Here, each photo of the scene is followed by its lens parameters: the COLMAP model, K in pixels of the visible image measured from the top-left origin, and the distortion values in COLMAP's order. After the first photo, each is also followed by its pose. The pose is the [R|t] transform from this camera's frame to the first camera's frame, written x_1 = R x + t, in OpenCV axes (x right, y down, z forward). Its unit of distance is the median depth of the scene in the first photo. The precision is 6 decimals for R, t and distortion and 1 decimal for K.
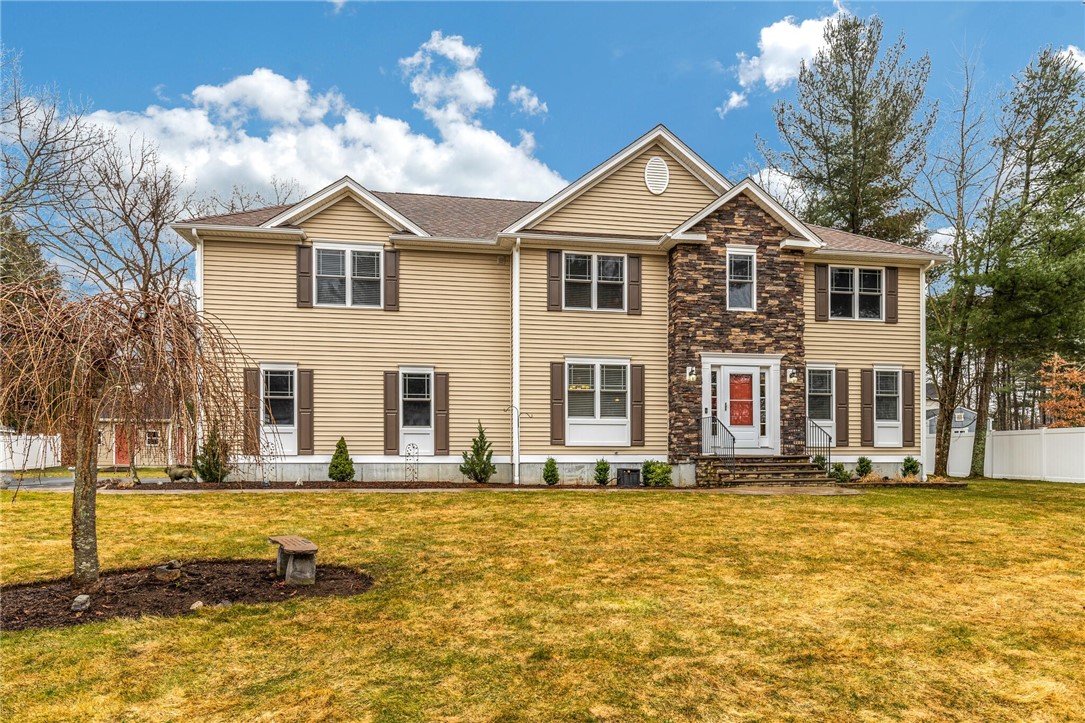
lens RADIAL K [[622.2, 0, 544.5], [0, 622.2, 460.9], [0, 0, 1]] dist [-0.000045, -0.000247]
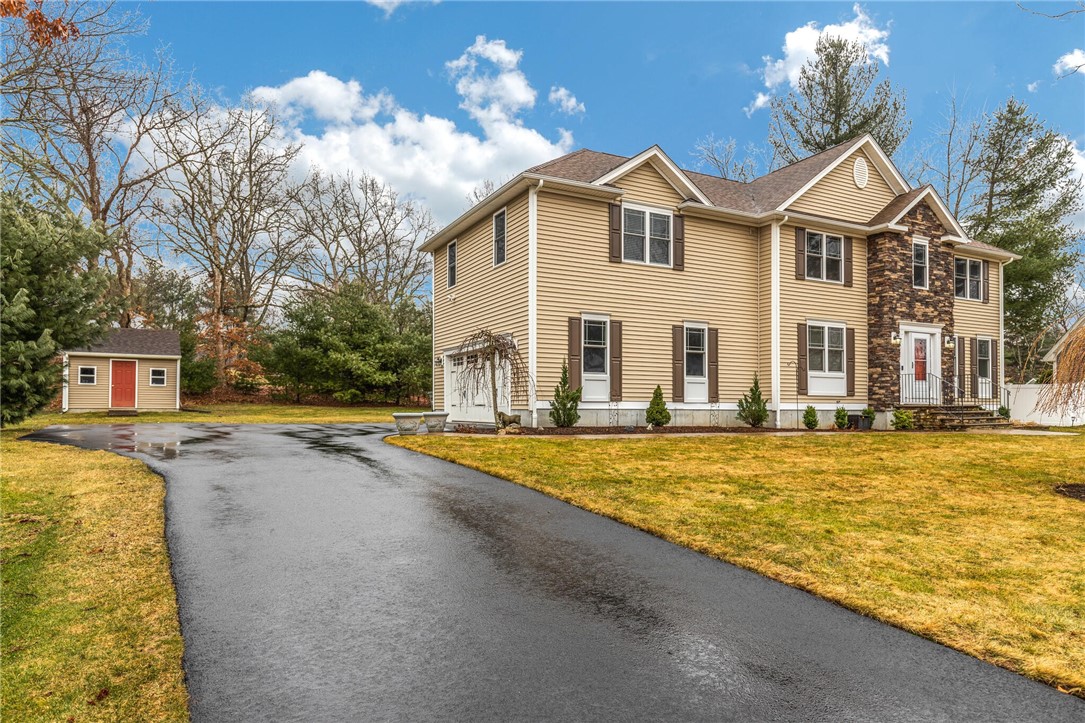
lens RADIAL K [[668.8, 0, 540.6], [0, 668.8, 396.3], [0, 0, 1]] dist [0.001256, -0.000658]
pose [[0.950351, 0.010252, 0.311011, -0.827576], [-0.006376, 0.999889, -0.013478, -0.002271], [-0.311114, 0.010826, 0.950311, -0.038240]]
